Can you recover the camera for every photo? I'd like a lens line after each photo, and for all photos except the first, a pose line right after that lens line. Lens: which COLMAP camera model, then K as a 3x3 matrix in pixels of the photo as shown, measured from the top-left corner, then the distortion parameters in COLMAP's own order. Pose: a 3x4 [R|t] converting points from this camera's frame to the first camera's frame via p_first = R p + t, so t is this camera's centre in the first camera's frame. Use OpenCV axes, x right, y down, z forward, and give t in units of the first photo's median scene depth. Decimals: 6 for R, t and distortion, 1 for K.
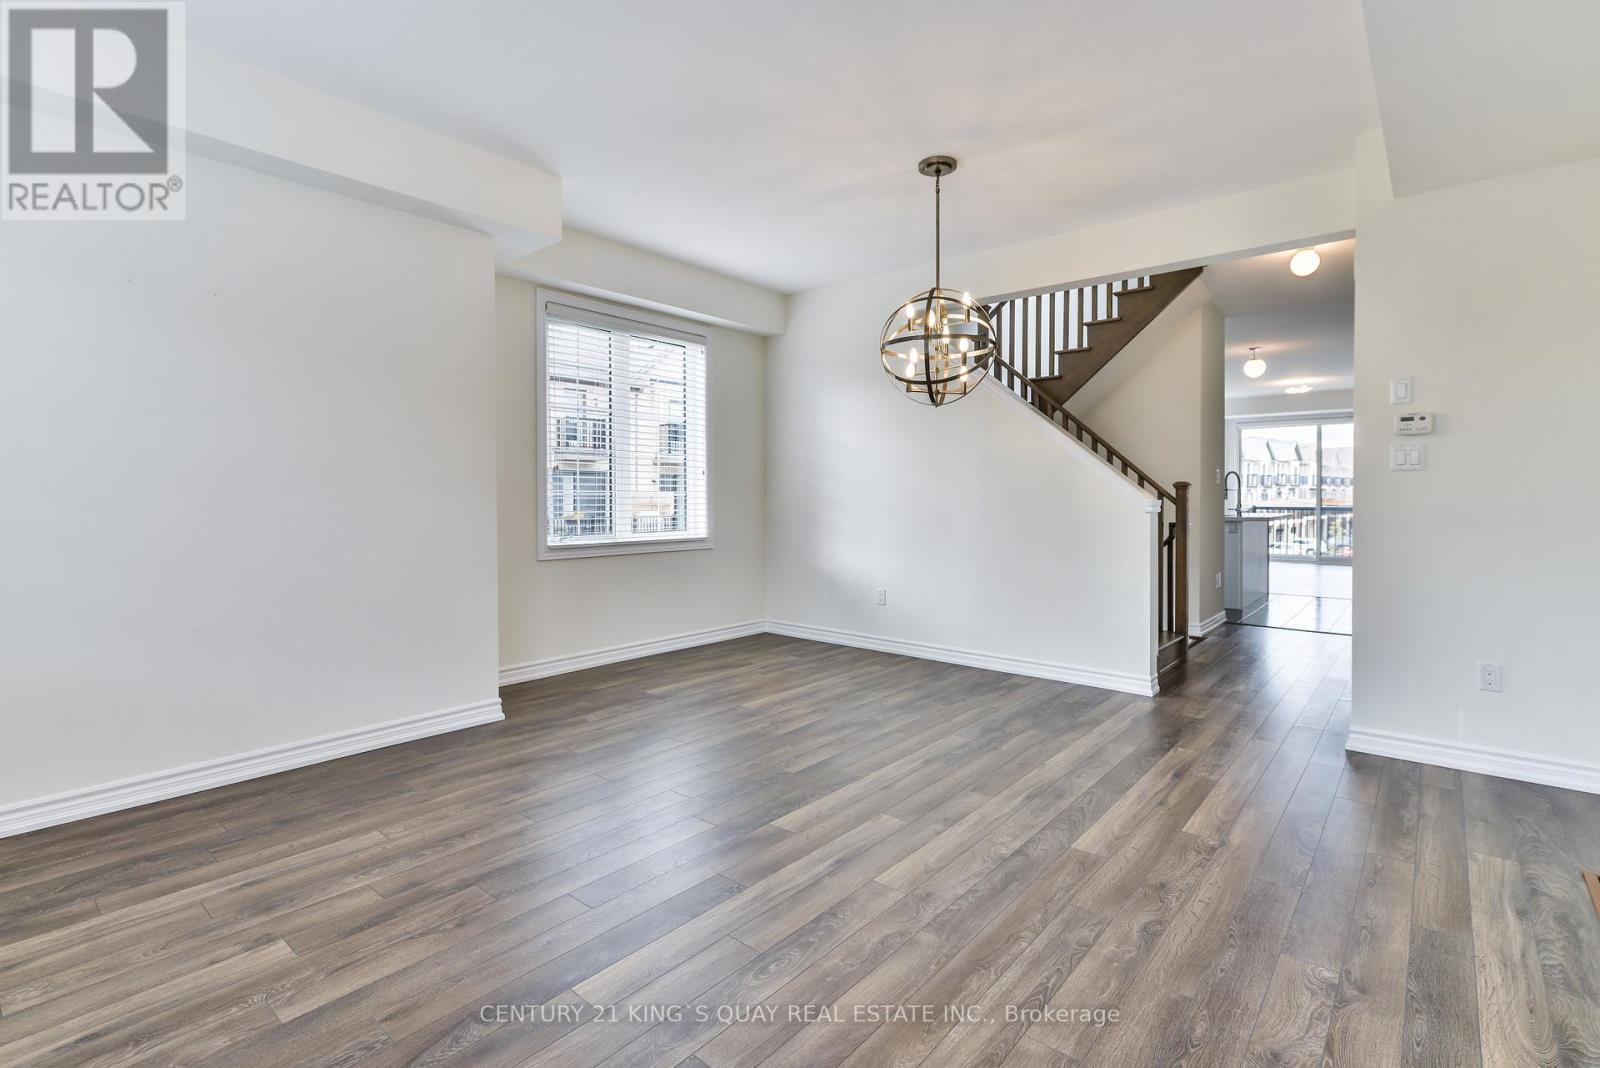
lens RADIAL K [[774.8, 0, 794.9], [0, 774.8, 500.9], [0, 0, 1]] dist [-0.001322, -0.000770]
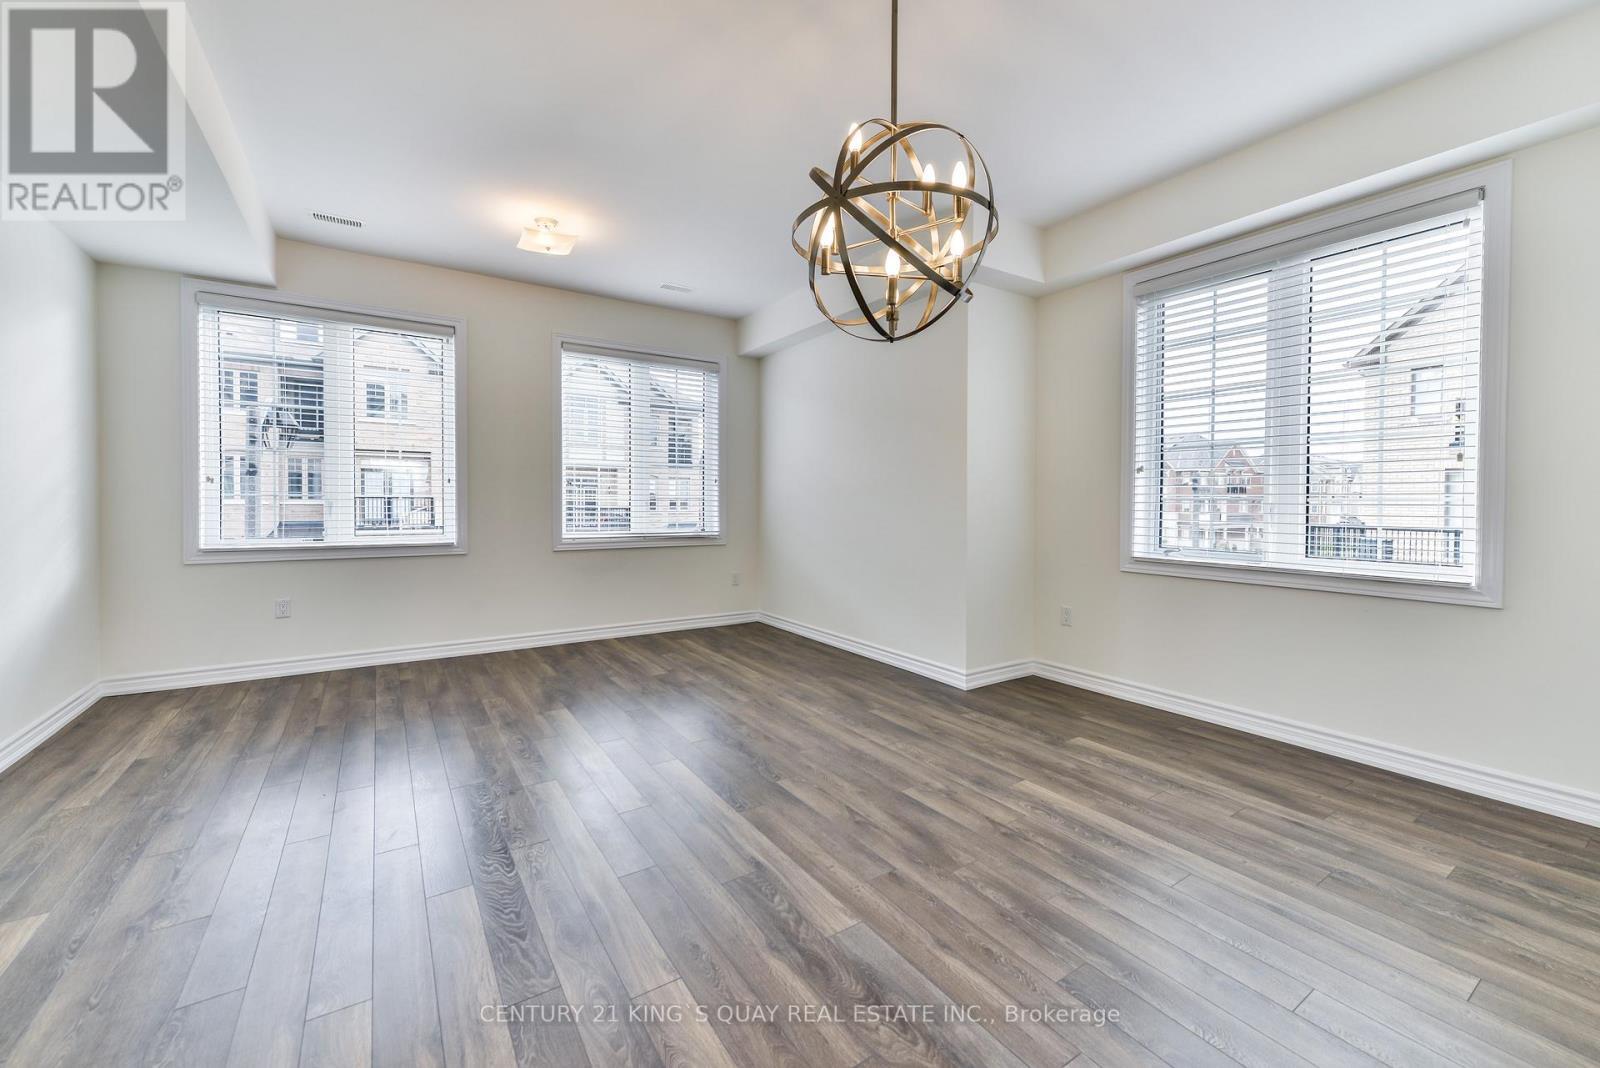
lens RADIAL K [[643.5, 0, 798.5], [0, 643.5, 508.9], [0, 0, 1]] dist [0.008680, 0.000175]
pose [[-0.301485, 0.012298, -0.953392, 0.687398], [-0.006963, 0.999862, 0.015099, -0.007974], [0.953446, 0.011191, -0.301357, 1.137736]]
